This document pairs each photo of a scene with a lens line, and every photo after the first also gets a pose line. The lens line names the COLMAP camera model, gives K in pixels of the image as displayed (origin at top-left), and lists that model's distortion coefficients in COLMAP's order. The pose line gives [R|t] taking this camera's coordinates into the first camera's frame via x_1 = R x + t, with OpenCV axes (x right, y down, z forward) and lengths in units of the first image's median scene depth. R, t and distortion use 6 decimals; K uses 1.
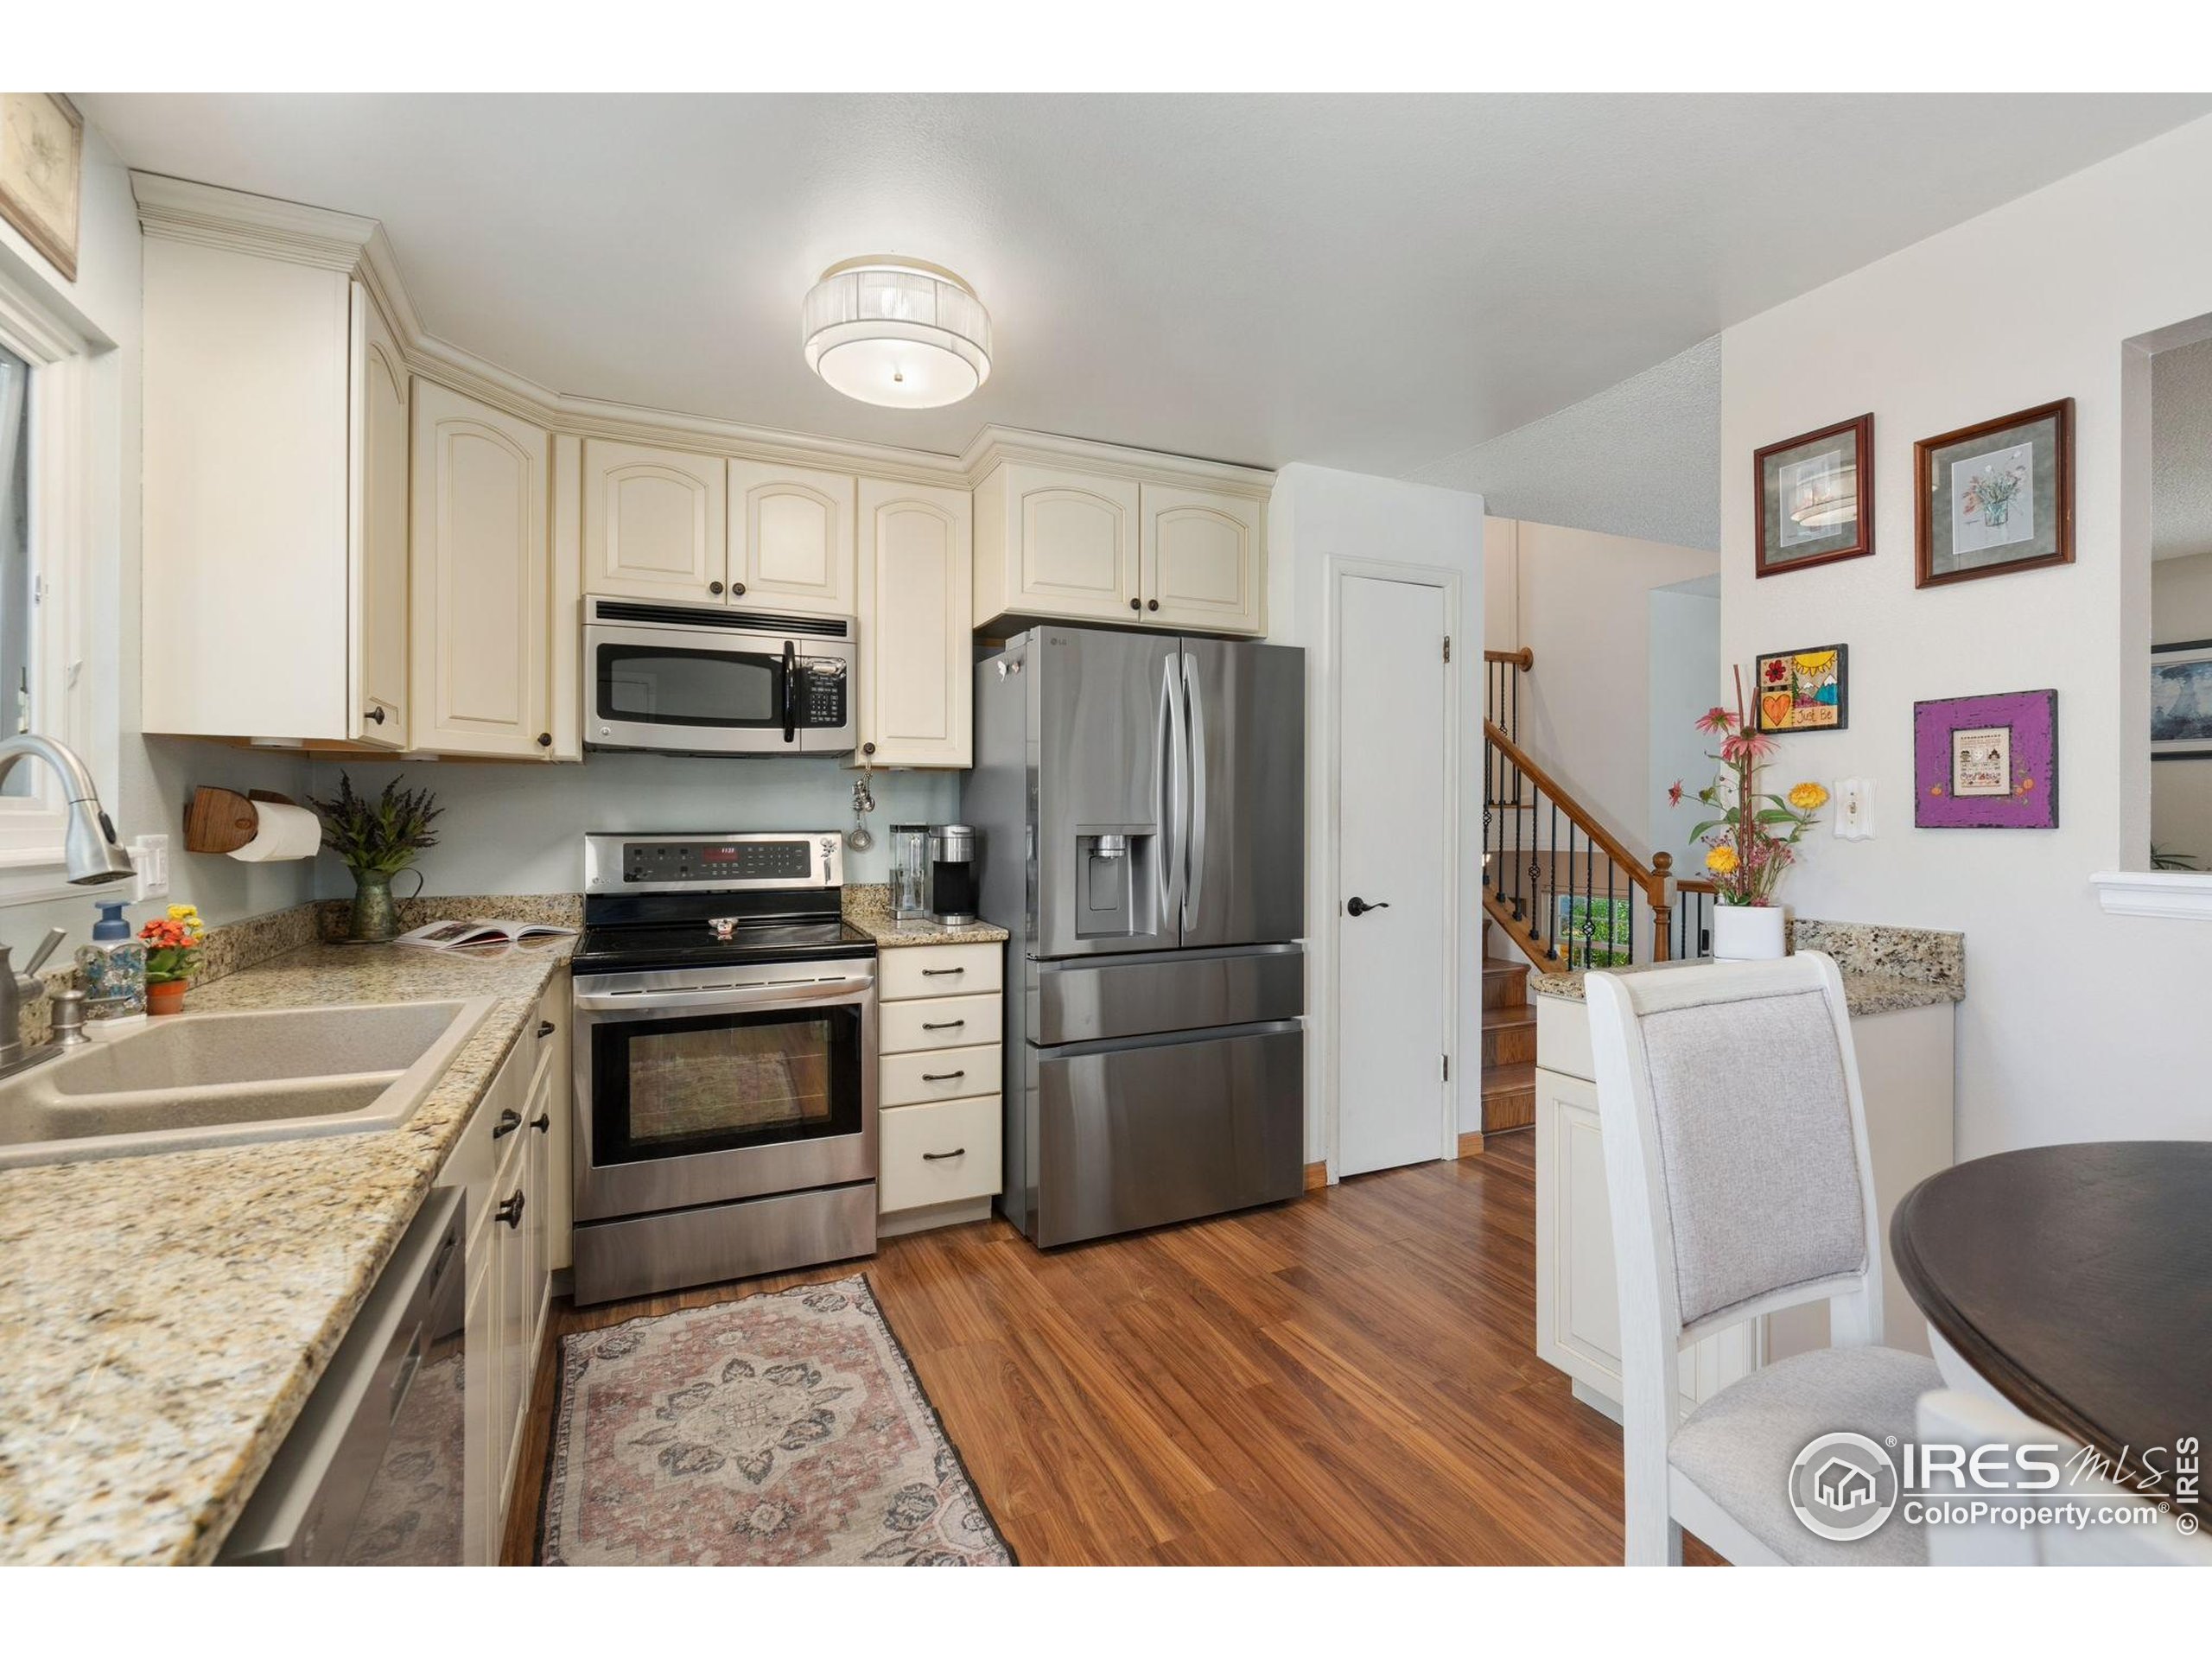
lens RADIAL K [[1011.0, 0, 1104.2], [0, 1011.0, 812.6], [0, 0, 1]] dist [0.000475, 0.000459]
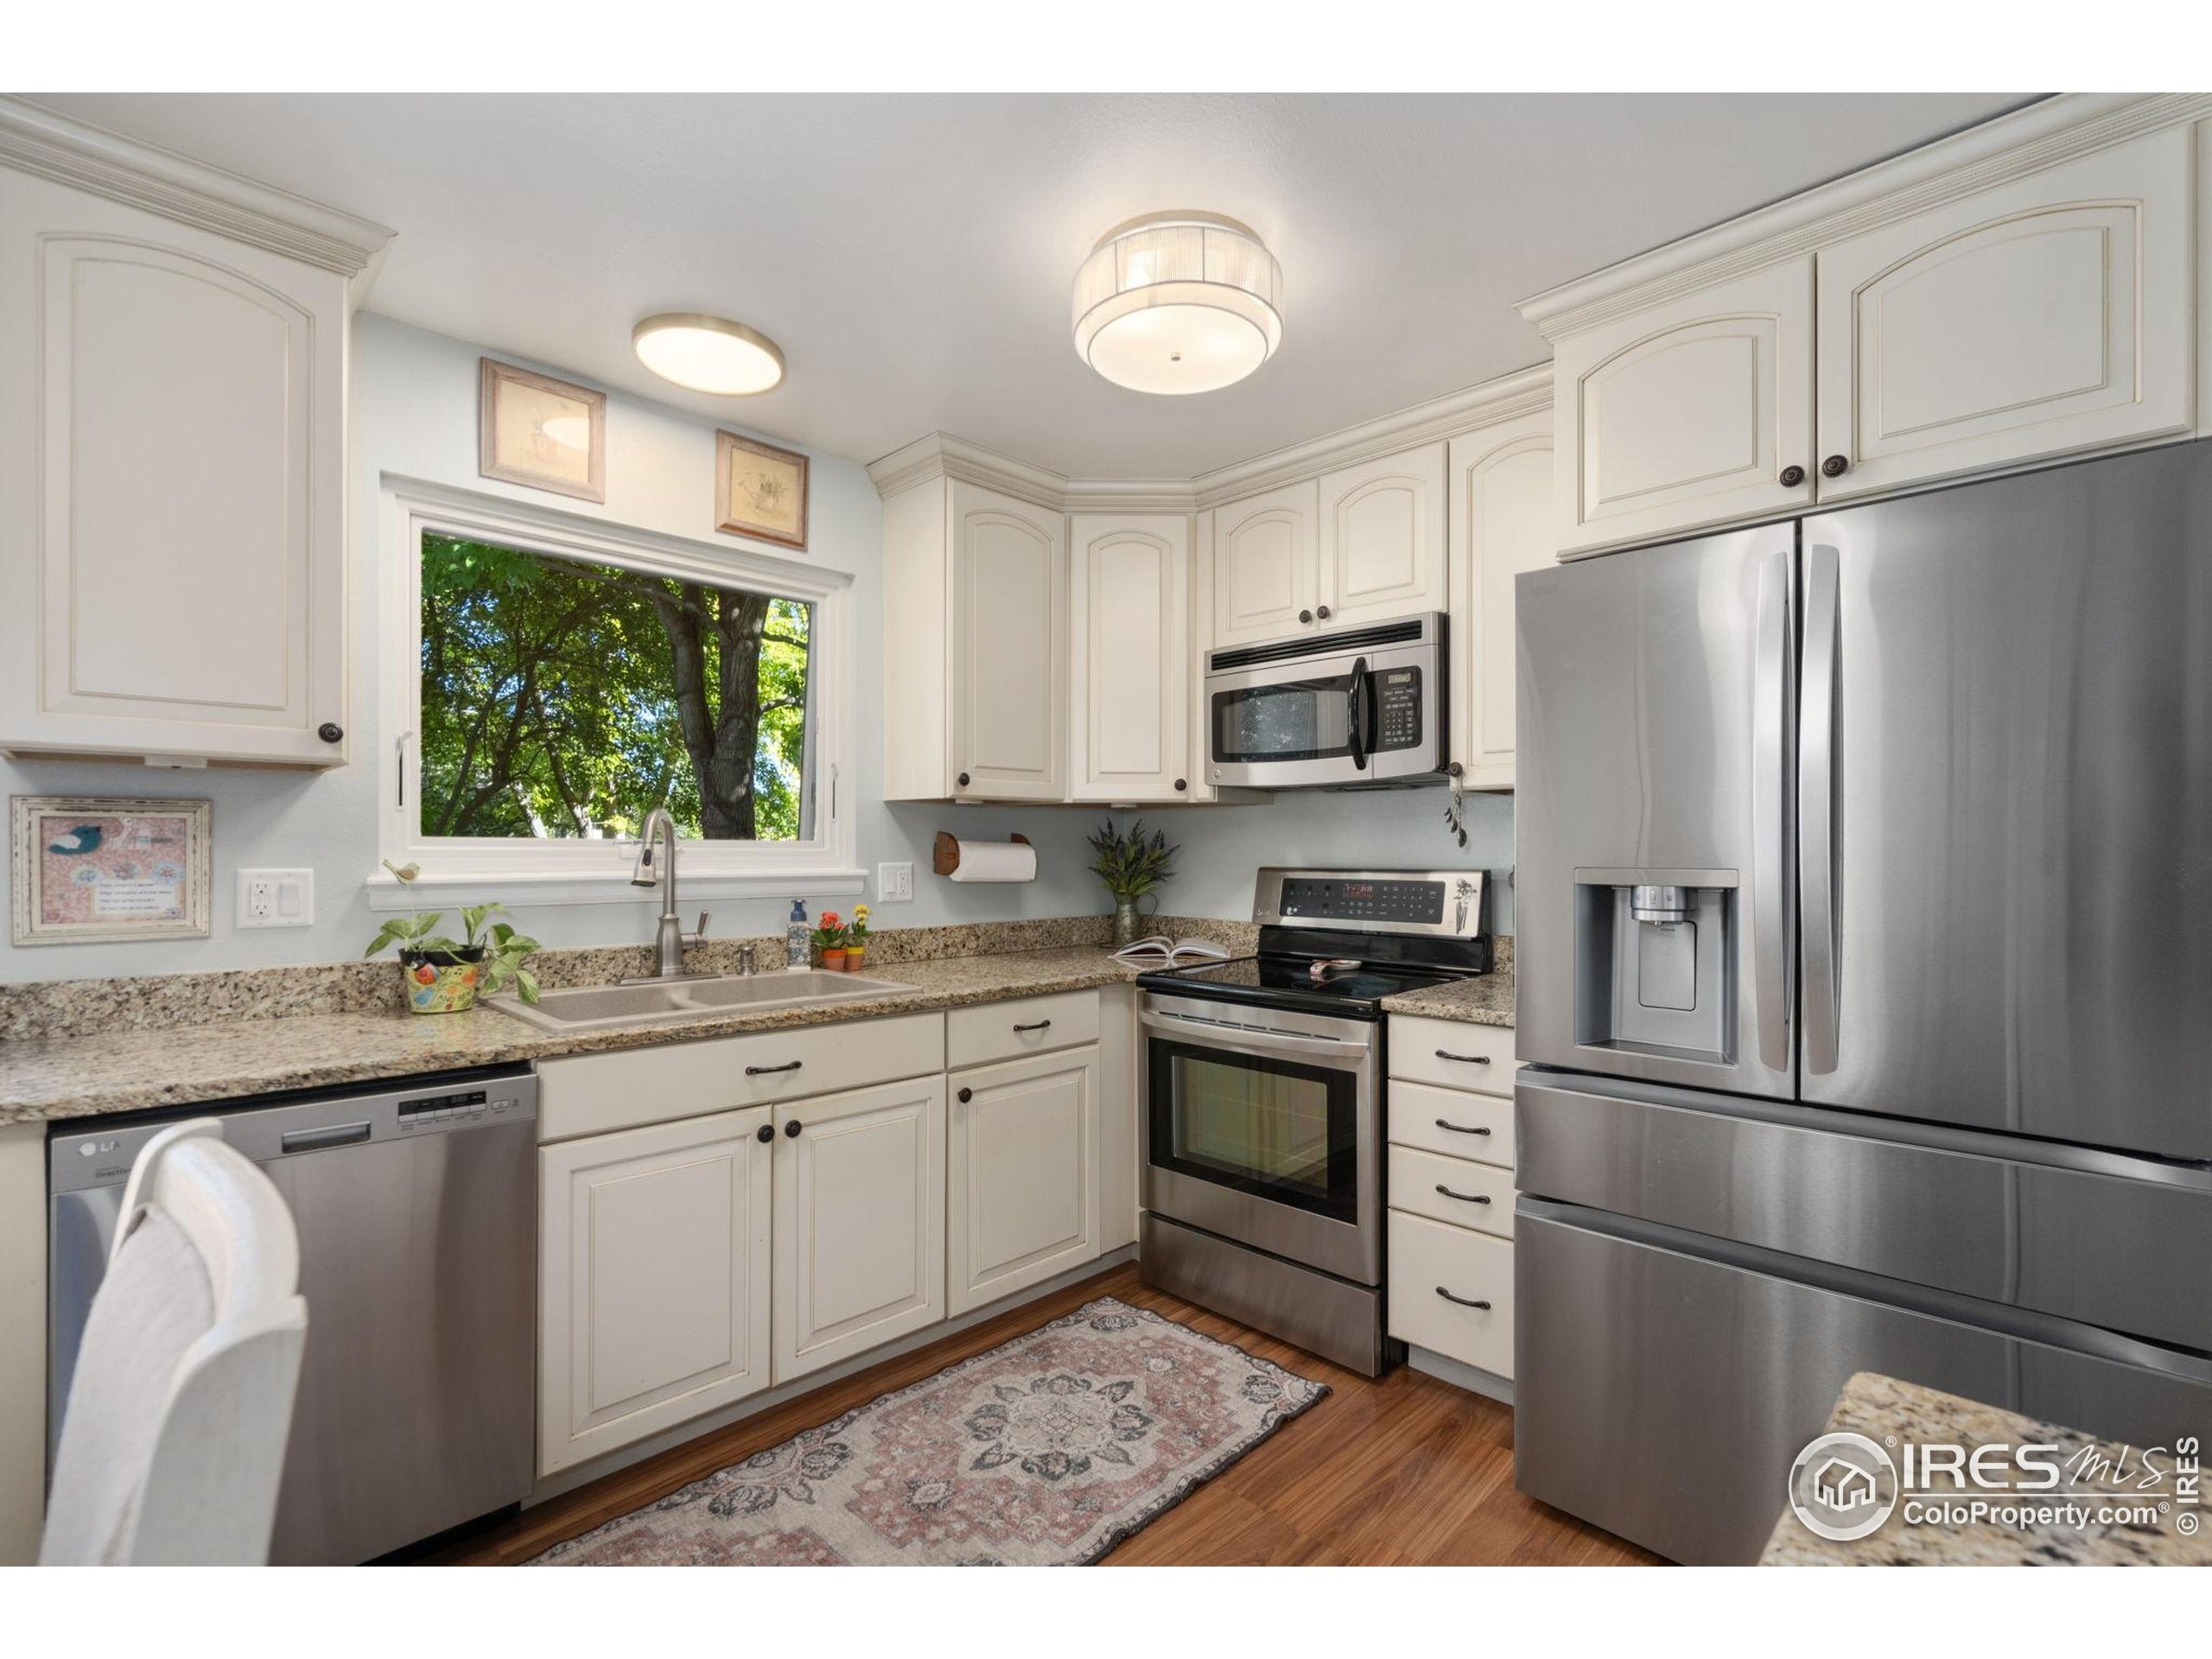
lens RADIAL K [[1011.0, 0, 1098.8], [0, 1011.0, 846.7], [0, 0, 1]] dist [0.000475, 0.000459]
pose [[0.345826, -0.000939, -0.938298, 0.449882], [0.002068, 0.999998, -0.000238, -0.001907], [0.938296, -0.001858, 0.345827, 0.471044]]
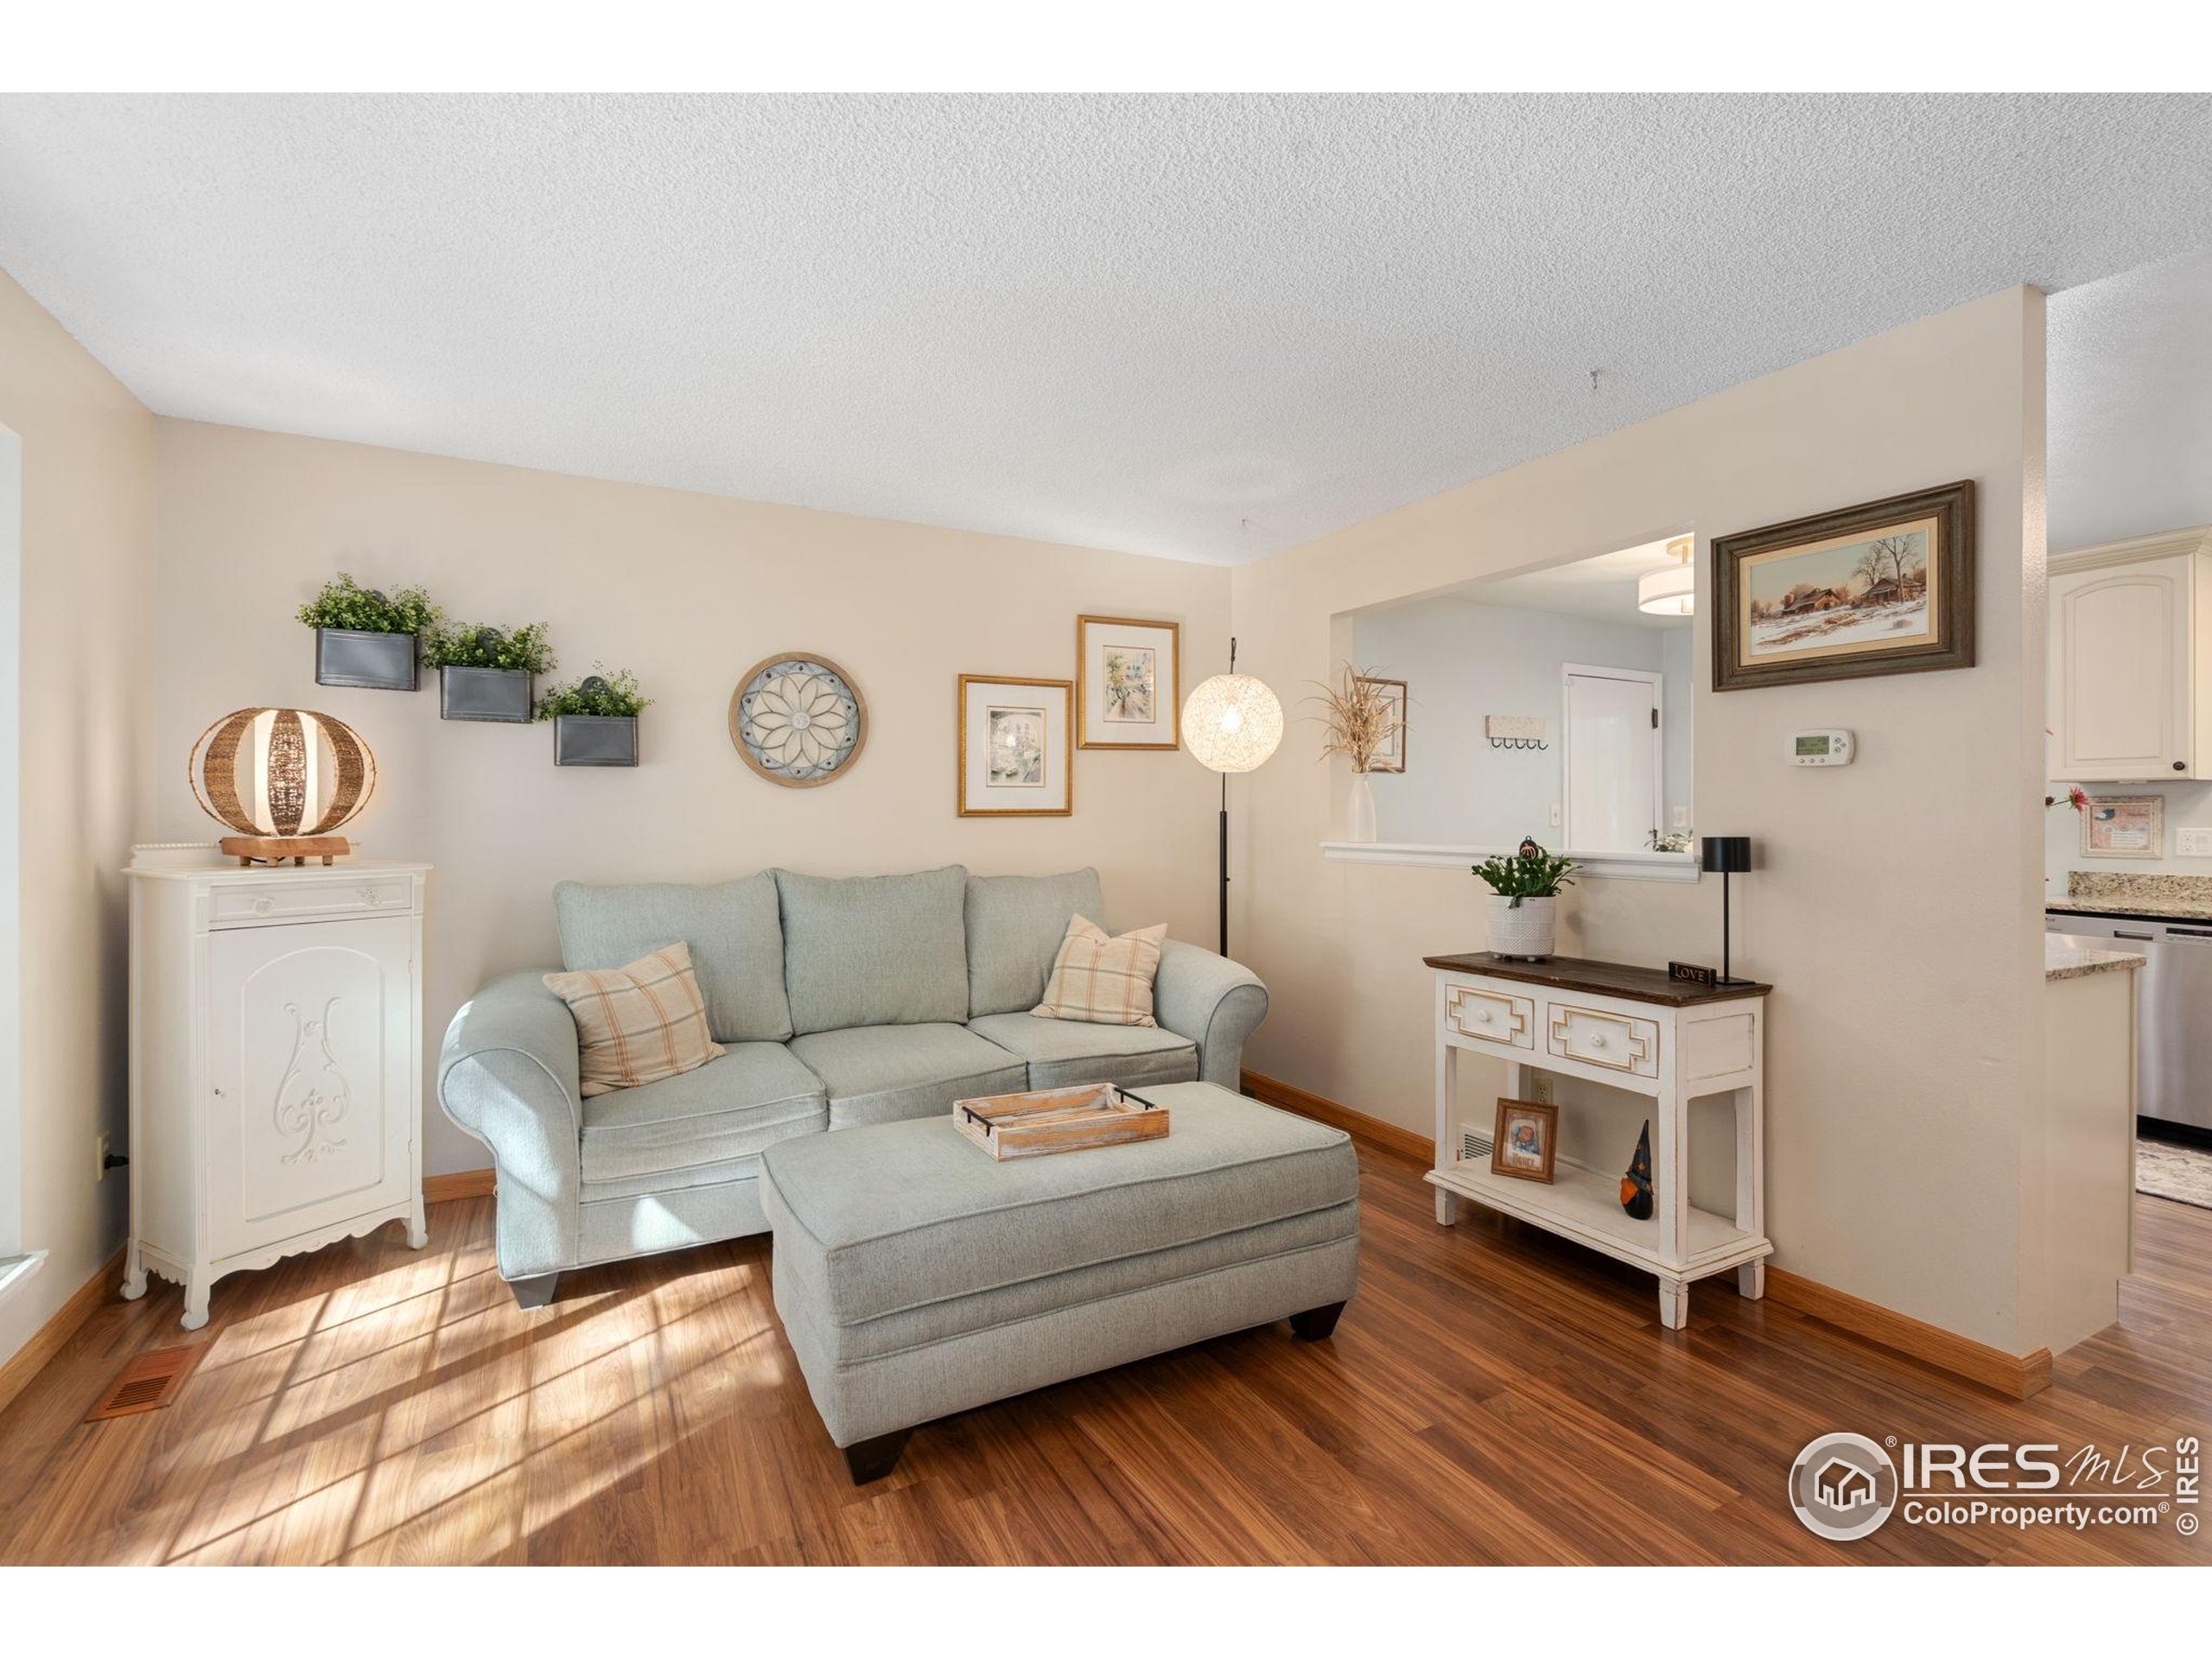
lens RADIAL K [[1011.0, 0, 1112.4], [0, 1011.0, 818.2], [0, 0, 1]] dist [0.000475, 0.000459]
pose [[-0.997621, -0.002088, -0.068902, 2.073473], [-0.002256, 0.999995, 0.002363, -0.003450], [0.068897, 0.002512, -0.997621, 2.607722]]
